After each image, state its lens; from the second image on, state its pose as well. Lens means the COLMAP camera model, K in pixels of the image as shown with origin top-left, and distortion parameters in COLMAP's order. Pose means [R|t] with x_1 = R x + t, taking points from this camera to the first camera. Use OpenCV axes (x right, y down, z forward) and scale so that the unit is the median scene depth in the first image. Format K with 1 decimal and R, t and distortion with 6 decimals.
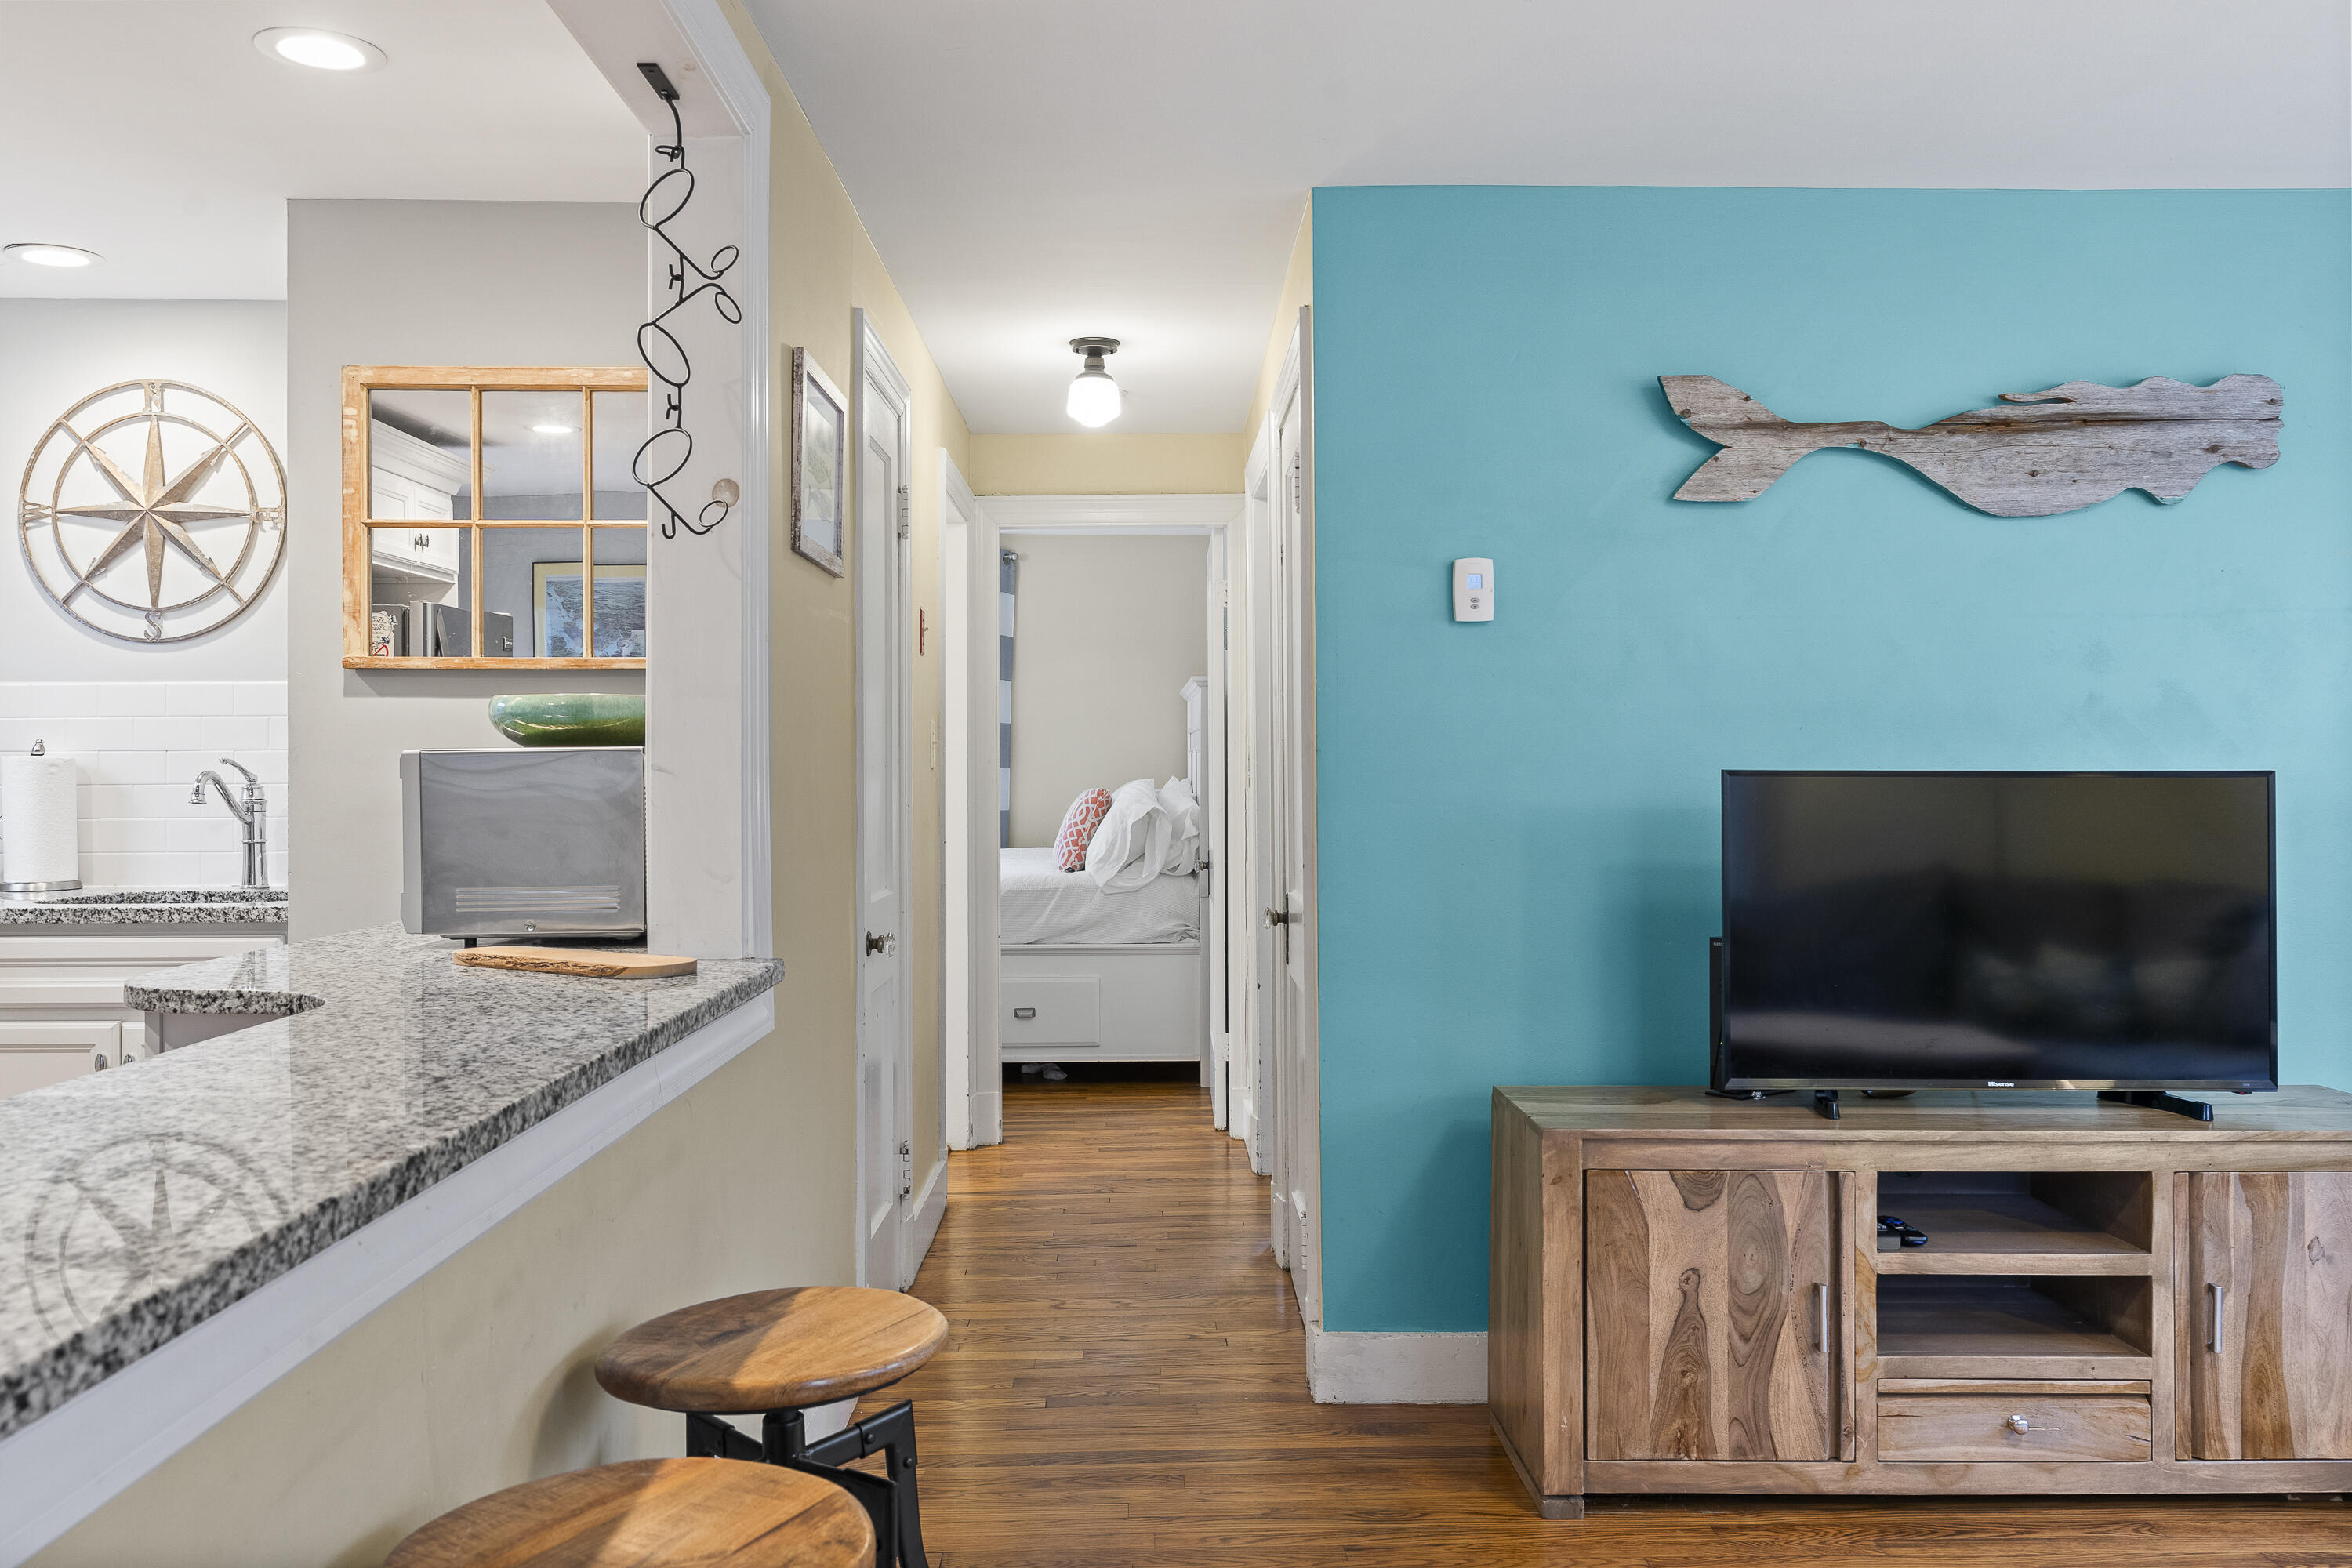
lens RADIAL K [[1823.2, 0, 1176.6], [0, 1823.2, 773.2], [0, 0, 1]] dist [0.004885, 0.002274]
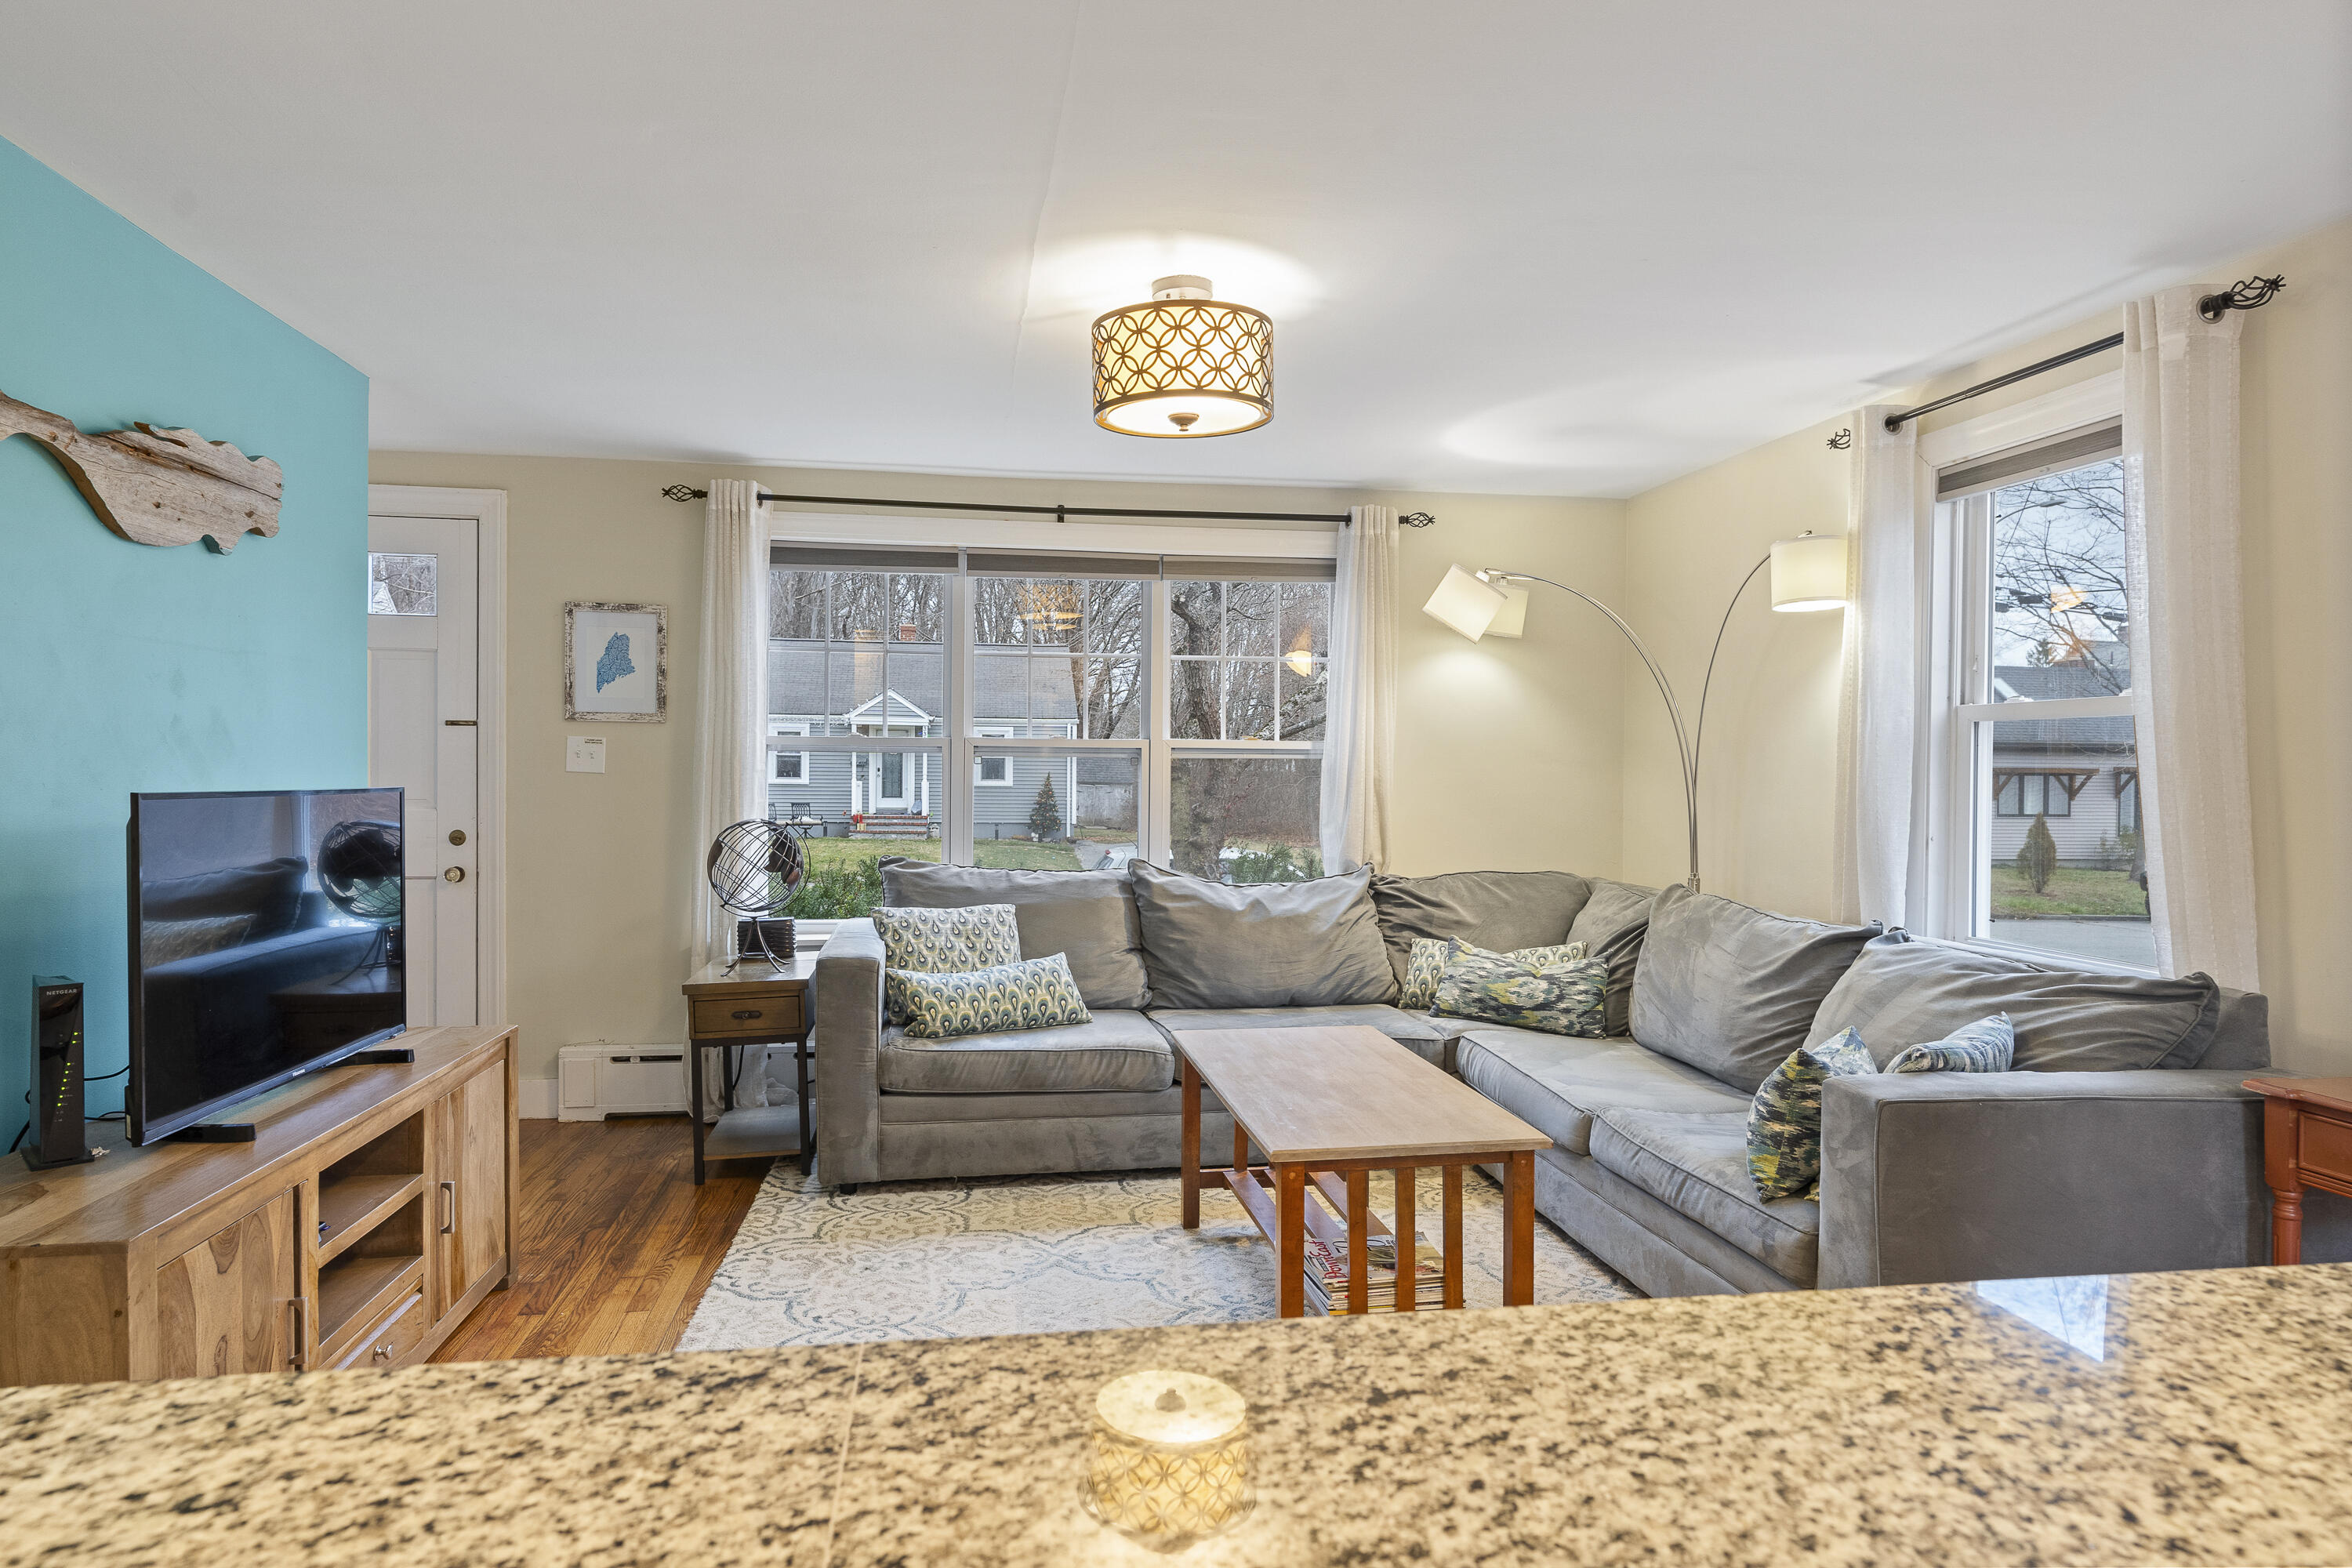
lens RADIAL K [[1348.2, 0, 1171.1], [0, 1348.2, 783.7], [0, 0, 1]] dist [-0.000518, 0.002217]
pose [[-0.135401, -0.009703, 0.990743, -0.388576], [-0.008891, 0.999924, 0.008577, -0.015323], [-0.990751, -0.007647, -0.135477, 0.530124]]
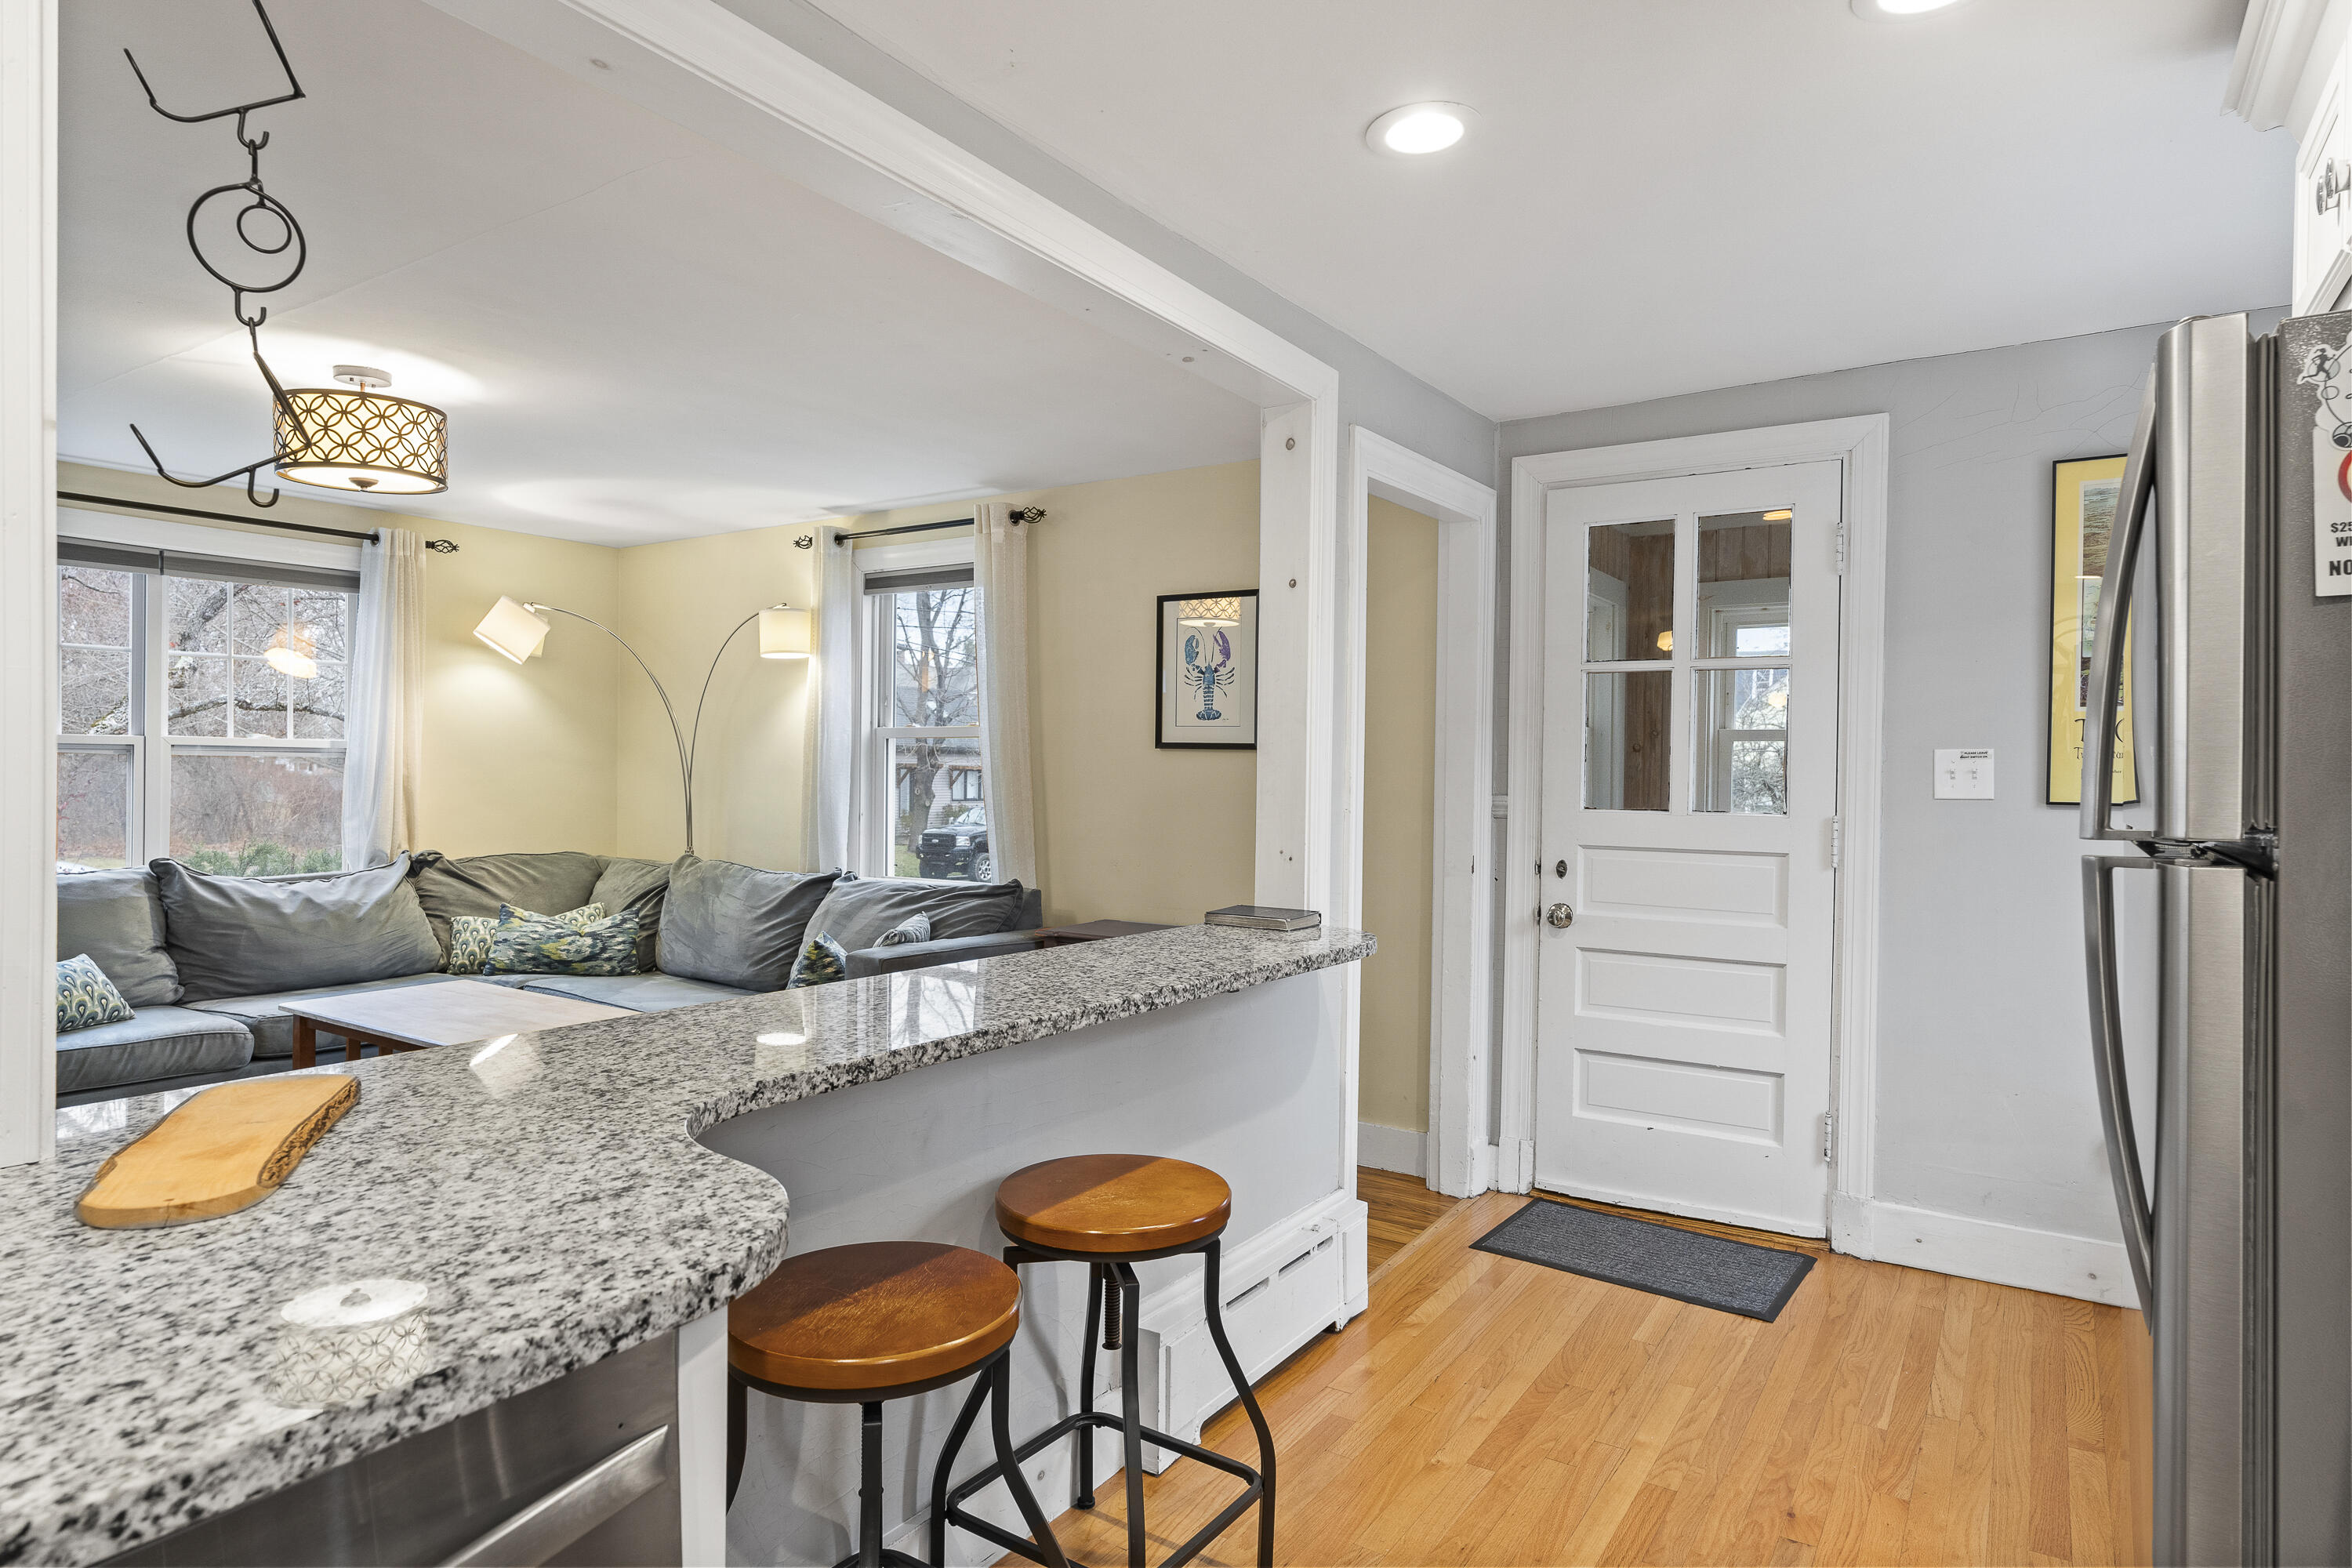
lens RADIAL K [[1303.4, 0, 1176.0], [0, 1303.4, 784.0], [0, 0, 1]] dist [-0.000956, 0.000000]
pose [[-0.821760, -0.011000, 0.569728, -0.629038], [-0.008858, 0.999939, 0.006529, -0.018024], [-0.569765, 0.000318, -0.821807, 0.874347]]
